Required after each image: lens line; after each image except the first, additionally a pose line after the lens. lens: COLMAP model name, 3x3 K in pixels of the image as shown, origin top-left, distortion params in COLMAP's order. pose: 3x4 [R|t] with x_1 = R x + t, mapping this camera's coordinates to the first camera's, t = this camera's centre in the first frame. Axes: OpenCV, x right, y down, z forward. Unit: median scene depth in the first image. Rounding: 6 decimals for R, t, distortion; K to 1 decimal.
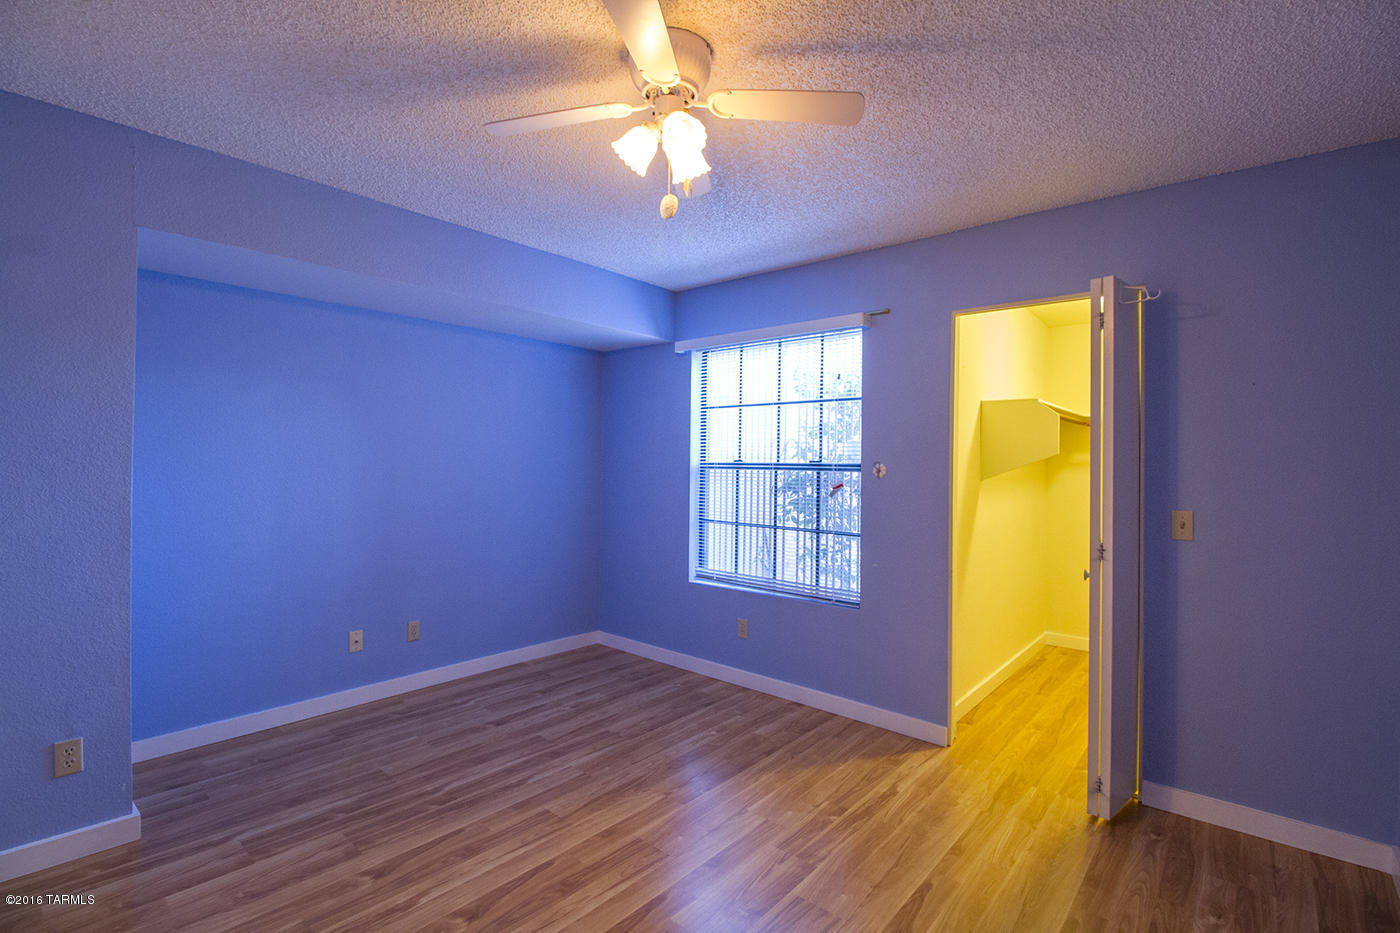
lens RADIAL K [[657.1, 0, 692.4], [0, 657.1, 466.3], [0, 0, 1]] dist [-0.000545, -0.012630]
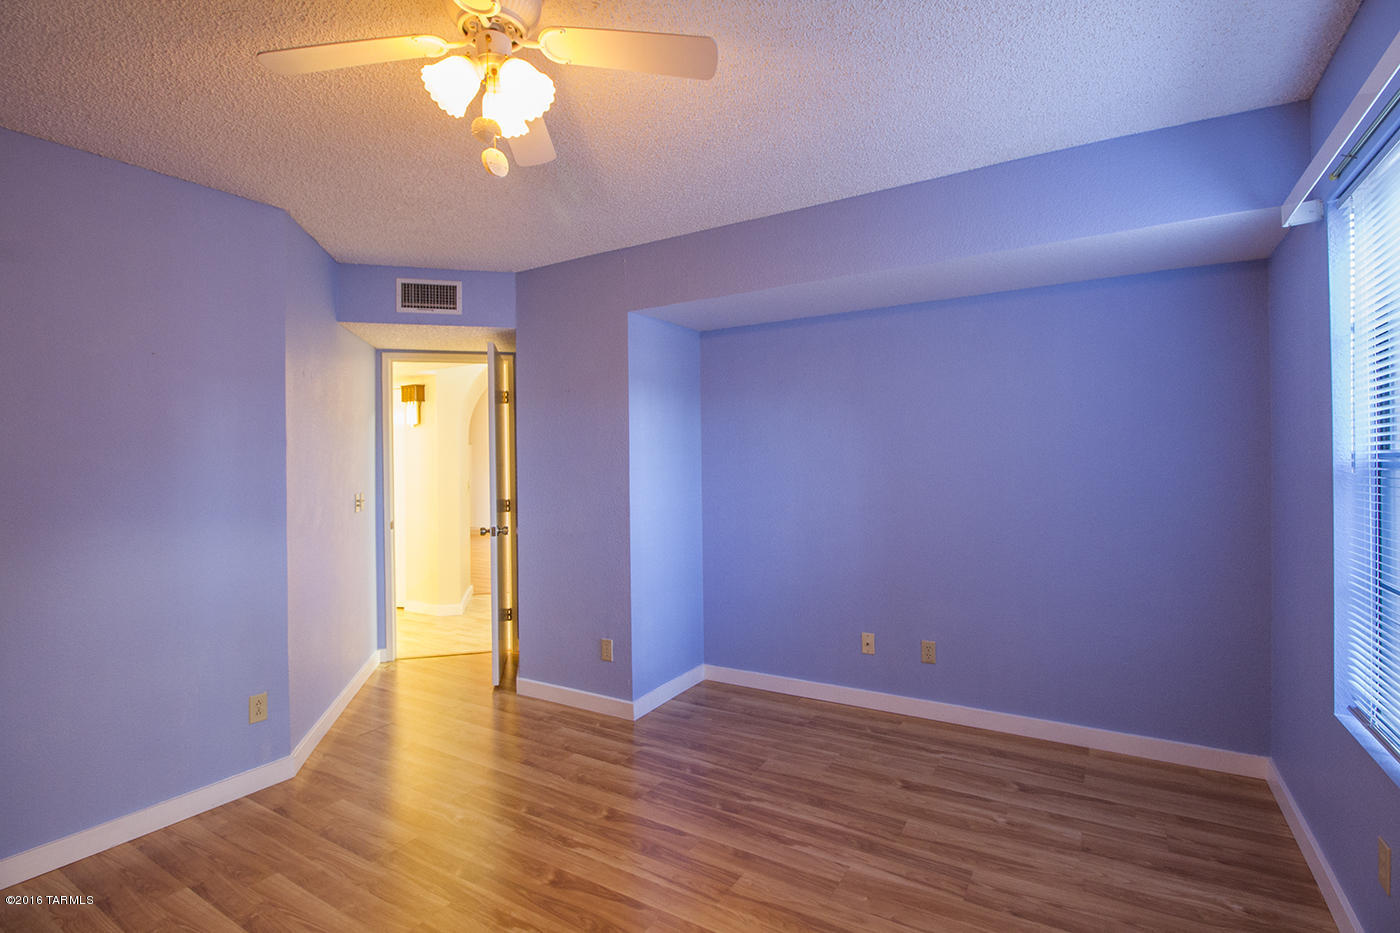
lens RADIAL K [[657.1, 0, 698.0], [0, 657.1, 463.8], [0, 0, 1]] dist [-0.000545, -0.012630]
pose [[0.171784, -0.014676, -0.985025, 0.502205], [0.008563, 0.999873, -0.013404, 0.004952], [0.985097, -0.006132, 0.171888, 0.668243]]
